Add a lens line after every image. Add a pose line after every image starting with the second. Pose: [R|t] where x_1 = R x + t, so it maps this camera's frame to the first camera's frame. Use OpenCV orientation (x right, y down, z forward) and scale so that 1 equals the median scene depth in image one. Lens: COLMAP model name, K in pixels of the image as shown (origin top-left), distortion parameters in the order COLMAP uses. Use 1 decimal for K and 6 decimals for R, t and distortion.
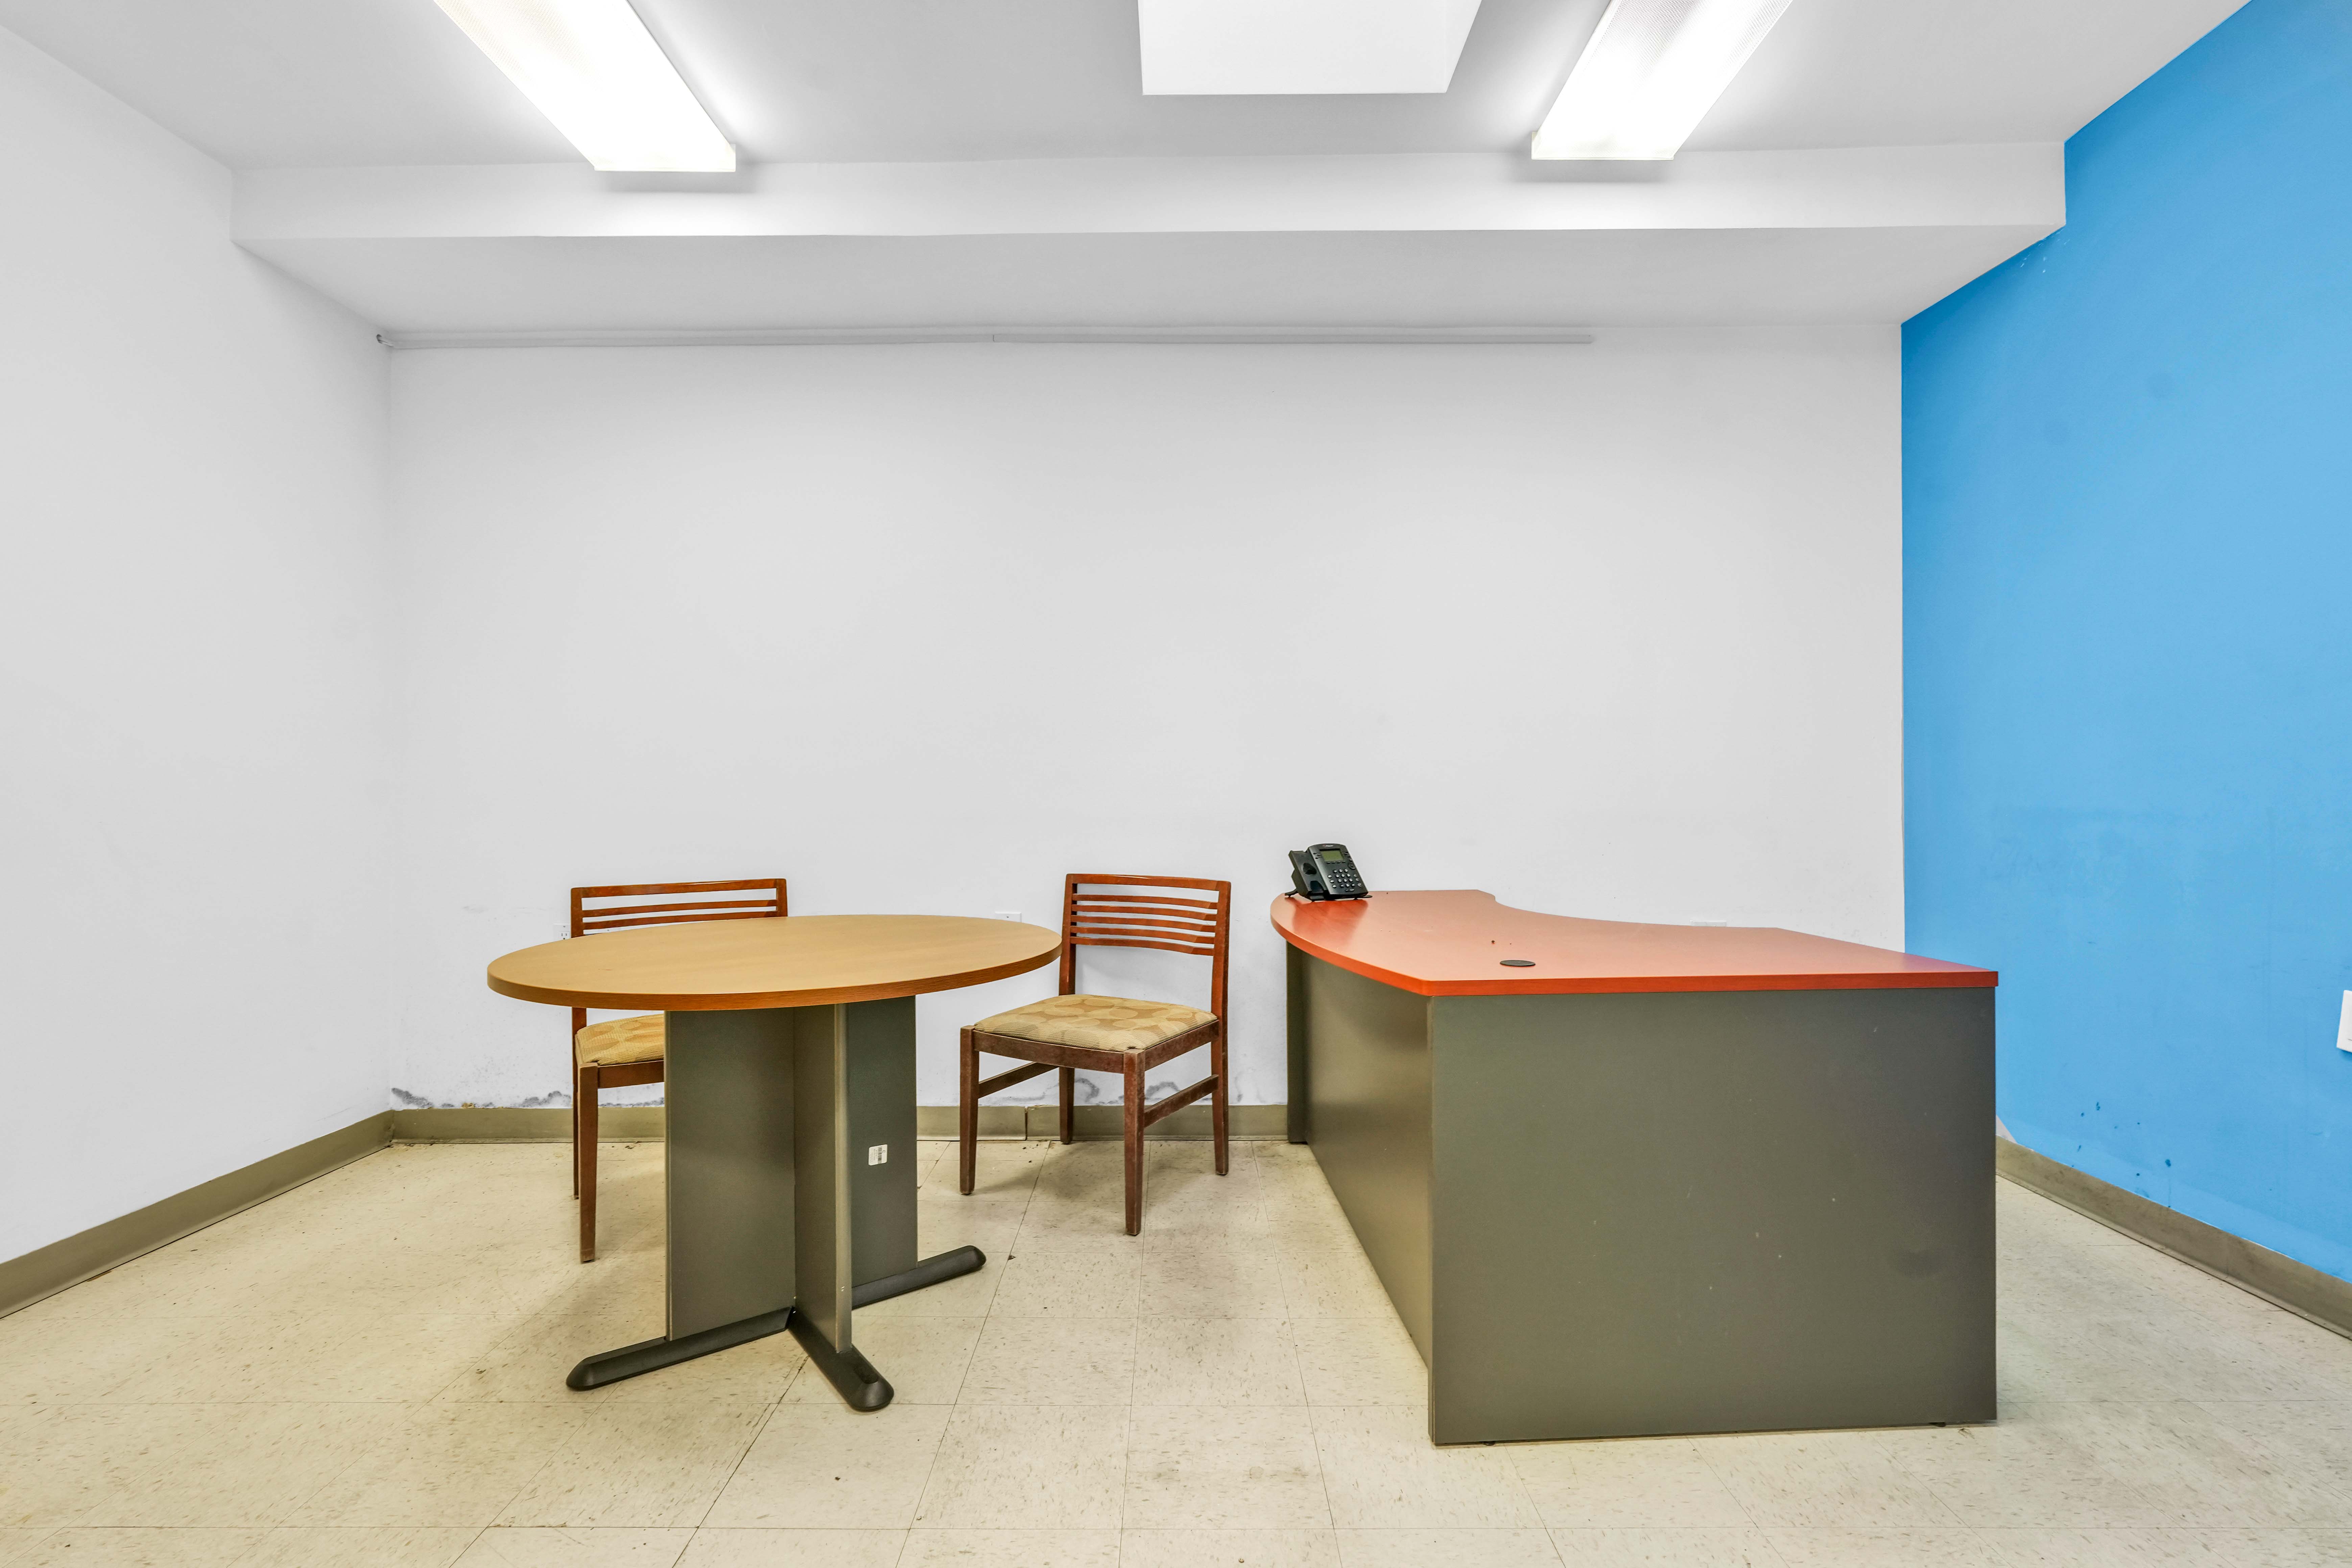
lens RADIAL K [[1042.5, 0, 1150.6], [0, 1042.5, 793.6], [0, 0, 1]] dist [-0.011859, 0.002329]
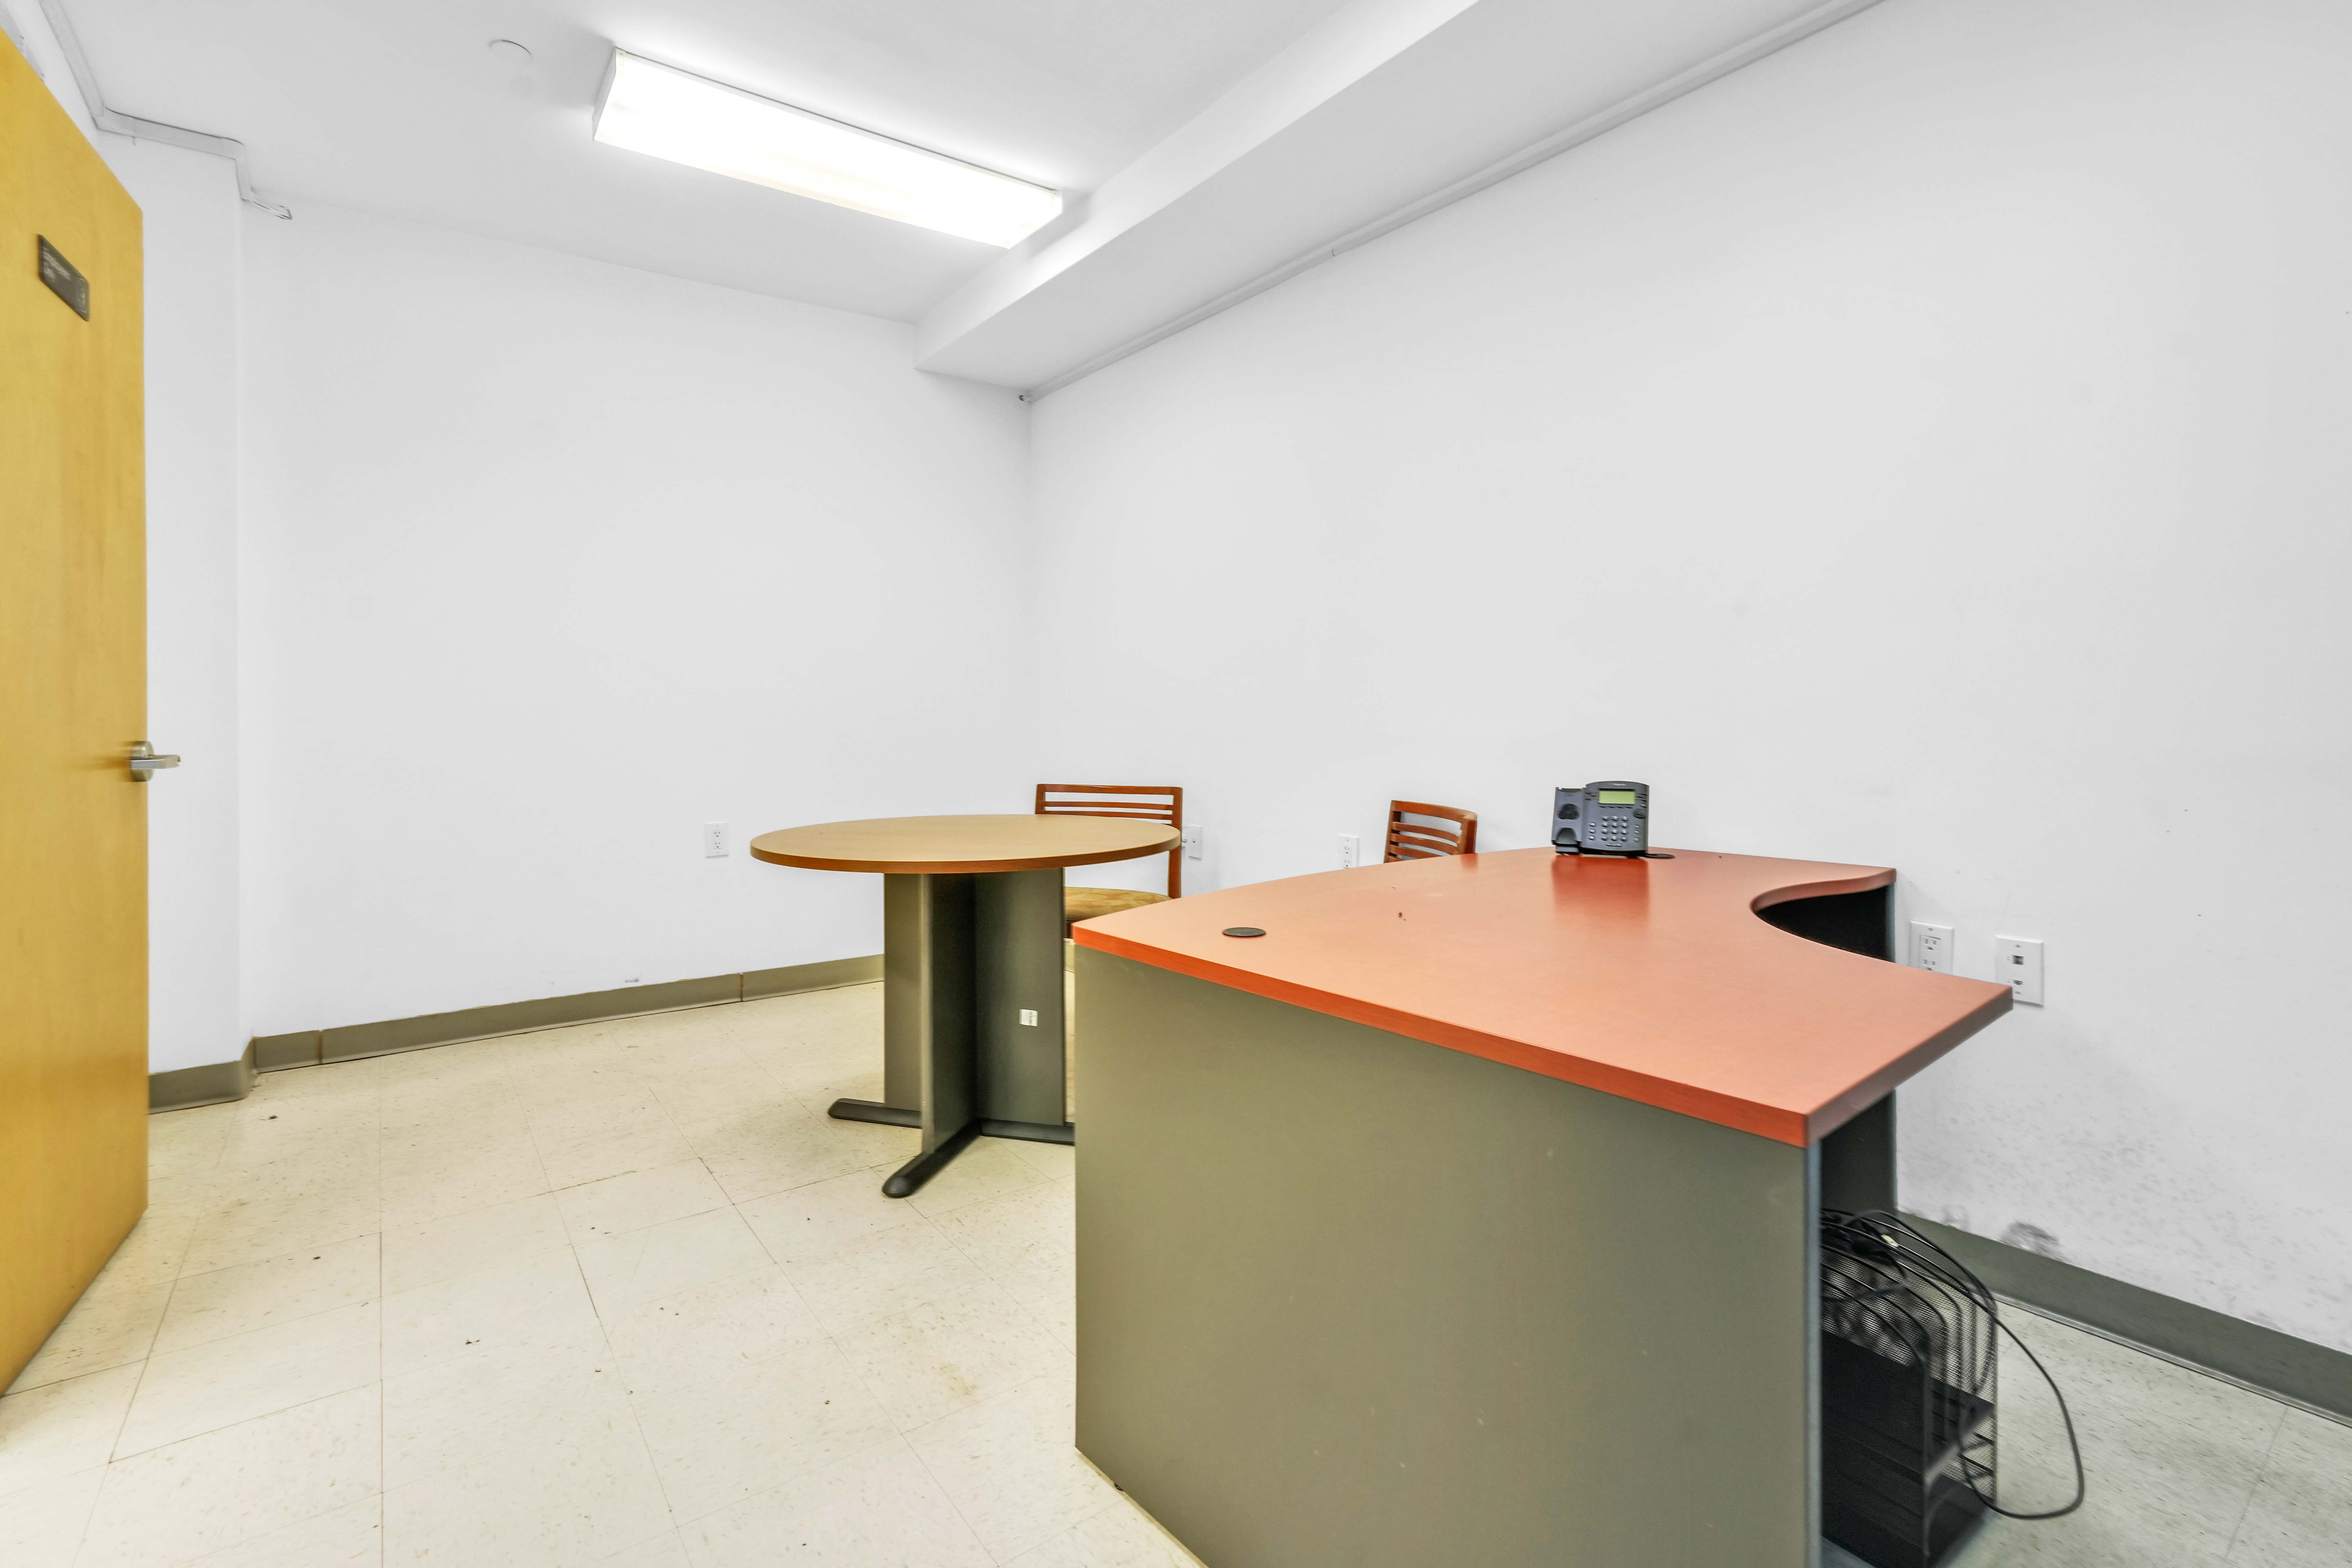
lens RADIAL K [[1042.5, 0, 1161.2], [0, 1042.5, 710.6], [0, 0, 1]] dist [-0.011859, 0.002329]
pose [[0.617935, -0.000377, -0.786229, 0.601064], [-0.002367, 0.999994, -0.002340, -0.000326], [0.786226, 0.003307, 0.617931, 0.300195]]
